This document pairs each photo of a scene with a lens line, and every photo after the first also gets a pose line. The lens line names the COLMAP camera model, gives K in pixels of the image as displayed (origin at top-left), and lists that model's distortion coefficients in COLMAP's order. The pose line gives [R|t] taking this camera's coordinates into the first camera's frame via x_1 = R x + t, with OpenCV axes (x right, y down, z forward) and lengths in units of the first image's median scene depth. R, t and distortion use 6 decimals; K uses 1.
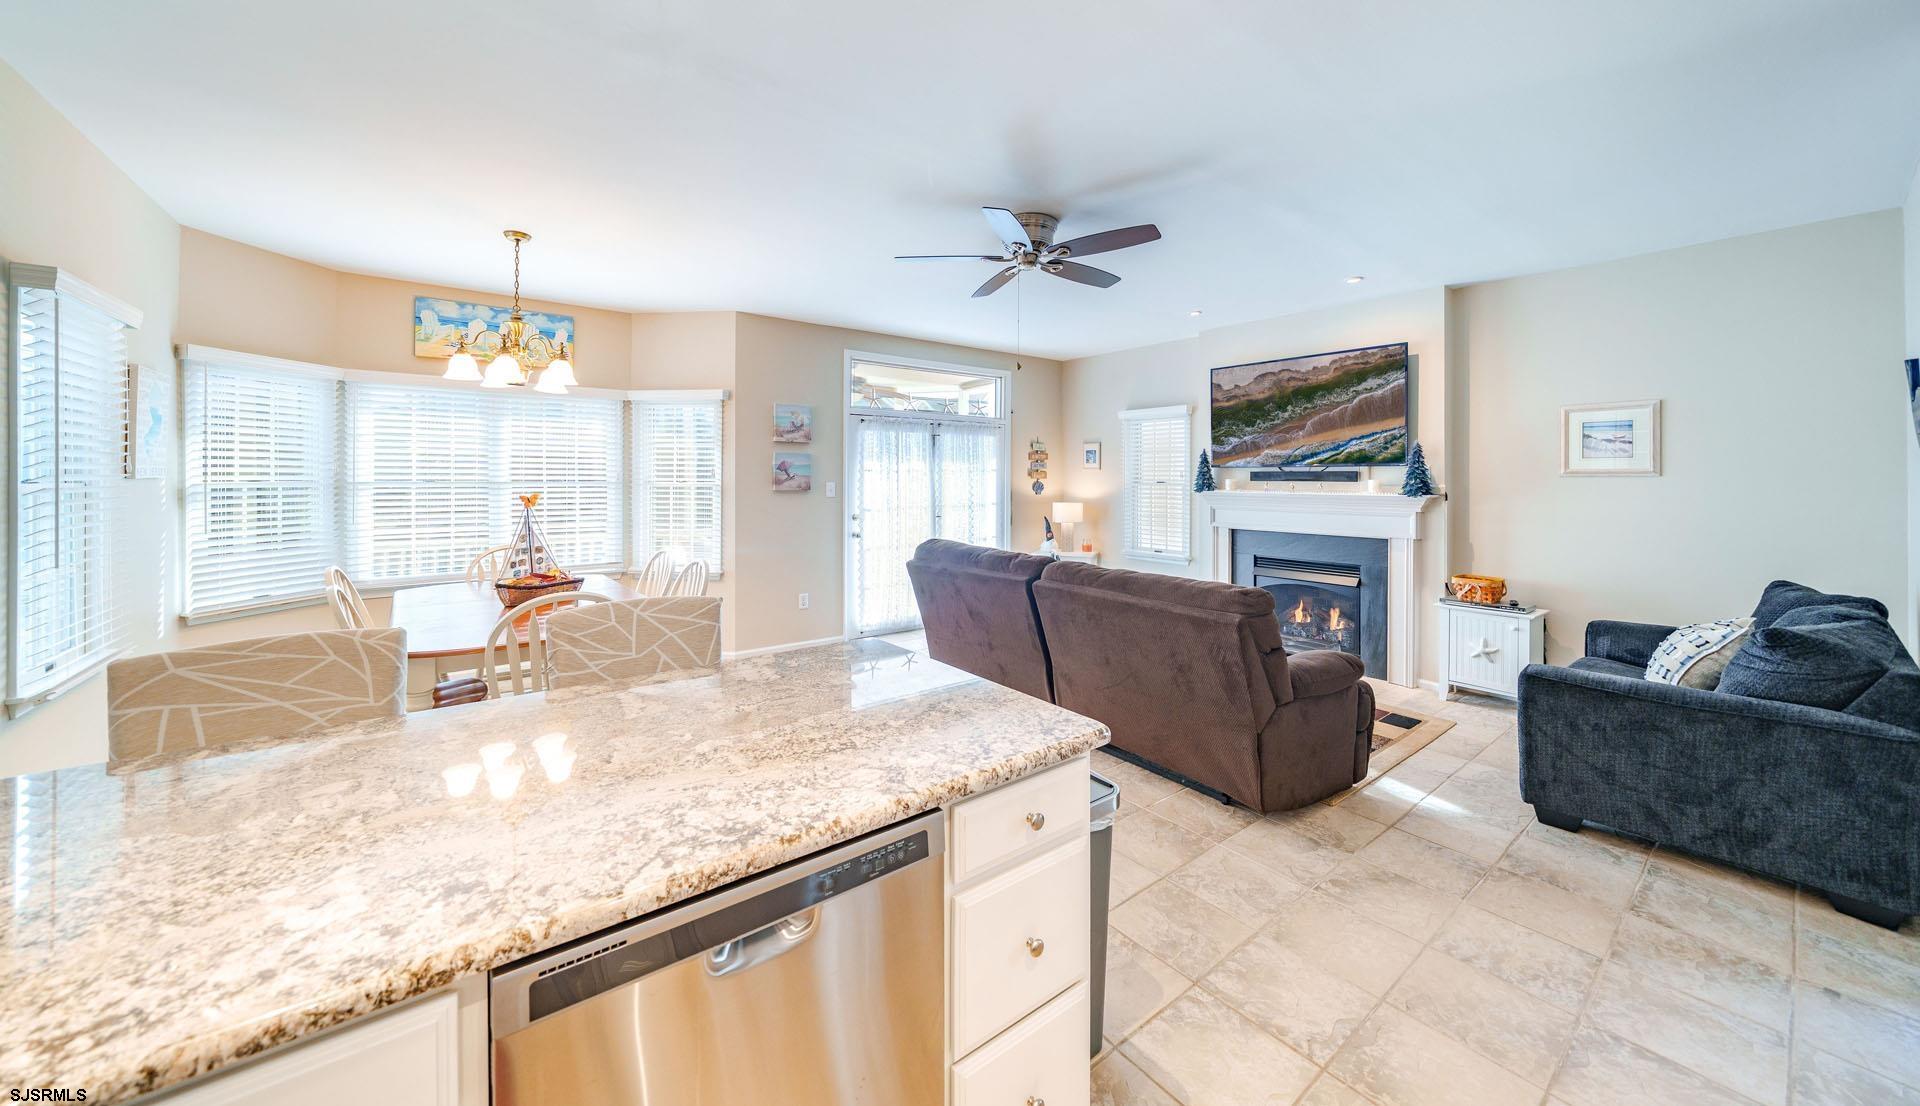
lens RADIAL K [[658.0, 0, 957.8], [0, 658.0, 548.2], [0, 0, 1]] dist [0.000403, -0.000011]
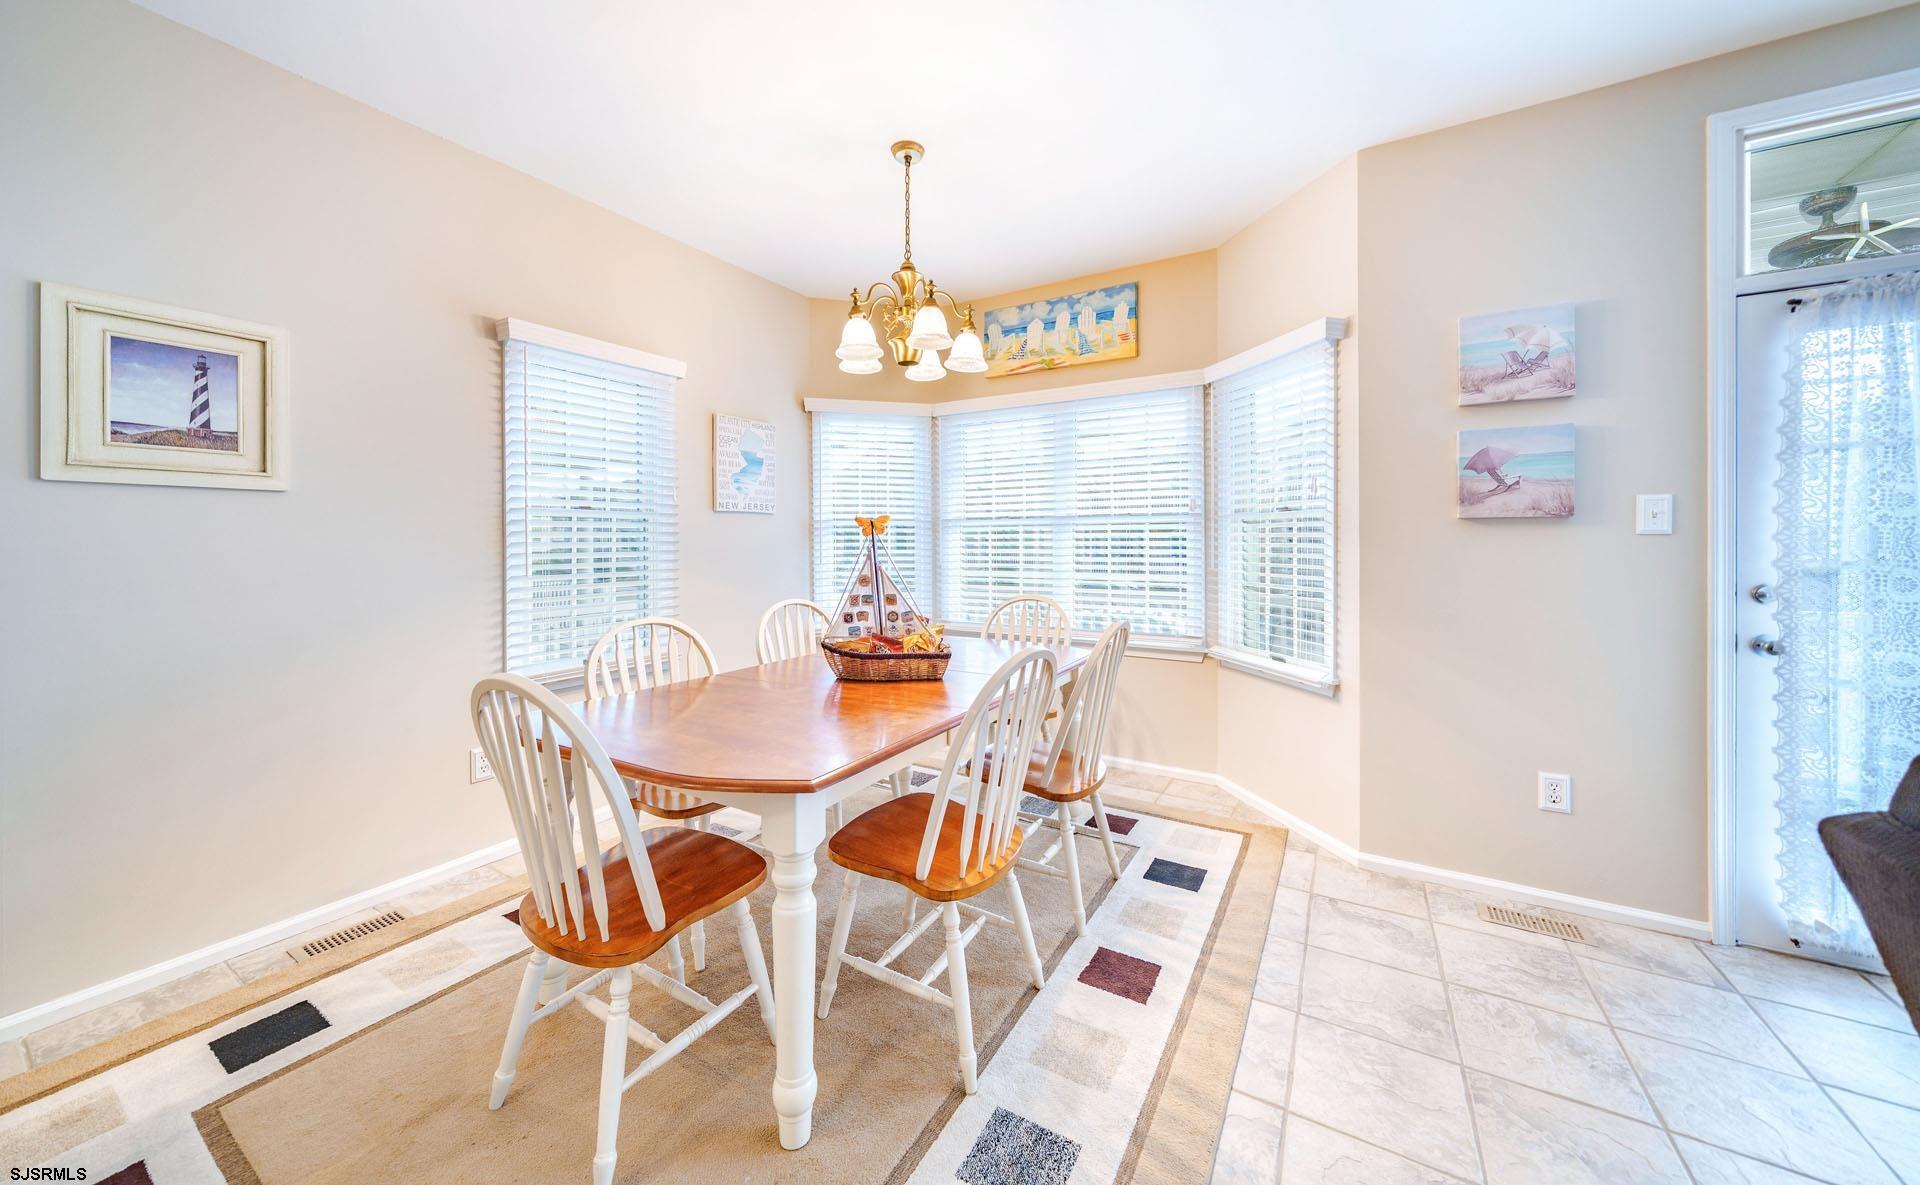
lens RADIAL K [[652.4, 0, 980.8], [0, 652.4, 541.1], [0, 0, 1]] dist [-0.005086, 0.000543]
pose [[0.378864, -0.006398, -0.925430, 0.001321], [-0.093751, 0.994566, -0.045257, -0.027641], [0.920691, 0.103906, 0.376206, 0.661508]]
